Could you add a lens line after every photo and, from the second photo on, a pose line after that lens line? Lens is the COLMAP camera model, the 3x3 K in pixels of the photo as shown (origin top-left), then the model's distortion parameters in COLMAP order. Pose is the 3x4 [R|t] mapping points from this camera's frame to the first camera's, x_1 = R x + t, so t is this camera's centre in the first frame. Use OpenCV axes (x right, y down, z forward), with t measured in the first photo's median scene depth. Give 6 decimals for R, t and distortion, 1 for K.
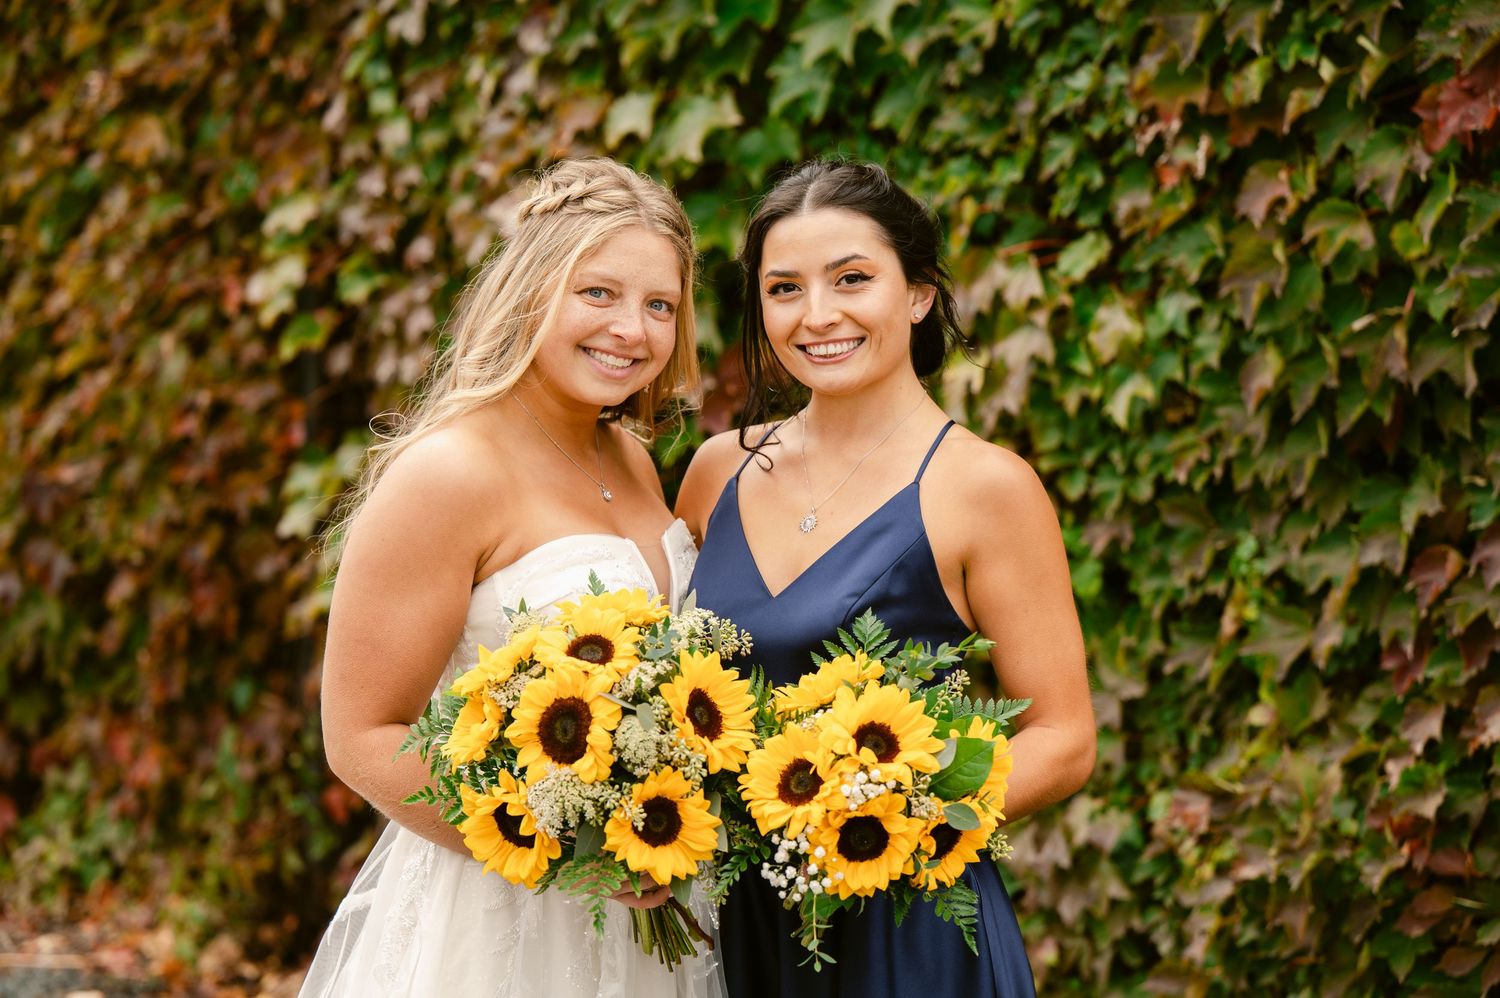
lens RADIAL K [[3961.9, 0, 837.0], [0, 3961.9, 428.6], [0, 0, 1]] dist [0.015502, 0.000000]
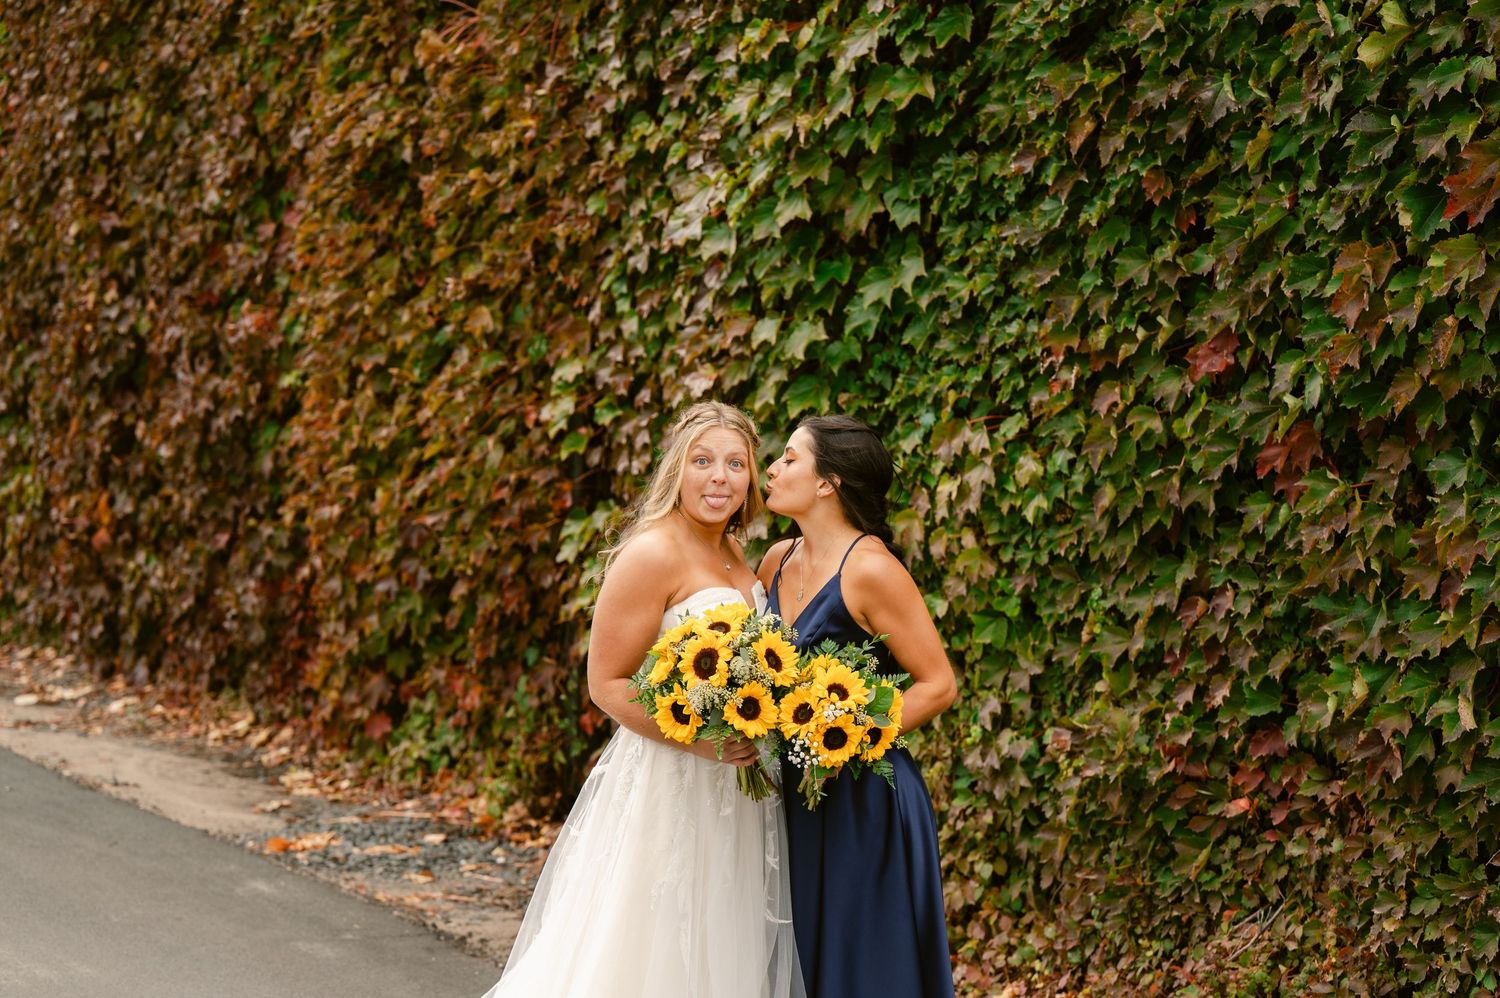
lens RADIAL K [[3085.1, 0, 716.8], [0, 3085.1, 465.0], [0, 0, 1]] dist [0.016463, 0.000000]
pose [[0.996484, 0.021609, -0.080952, 0.041297], [-0.021161, 0.999756, 0.006382, -0.031530], [0.081070, -0.004647, 0.996698, -0.386887]]
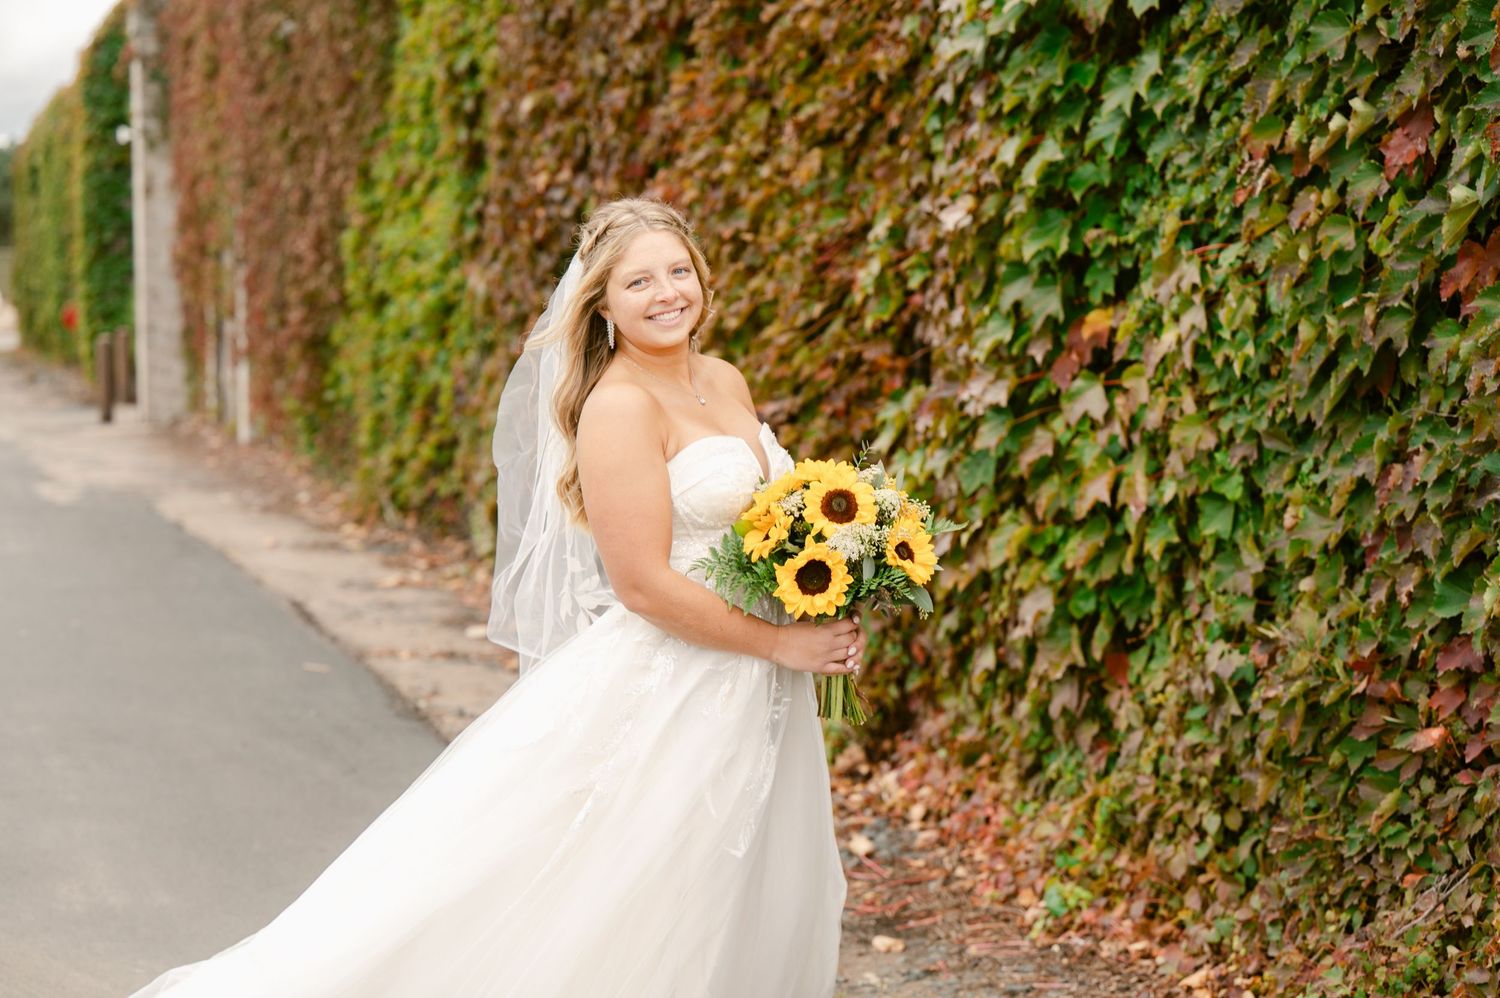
lens RADIAL K [[3426.0, 0, 689.9], [0, 3426.0, 479.1], [0, 0, 1]] dist [0.069609, 0.000000]
pose [[0.927100, 0.030015, -0.373610, 0.333287], [-0.022659, 0.999454, 0.024066, 0.010280], [0.374128, -0.013846, 0.927274, -0.187842]]
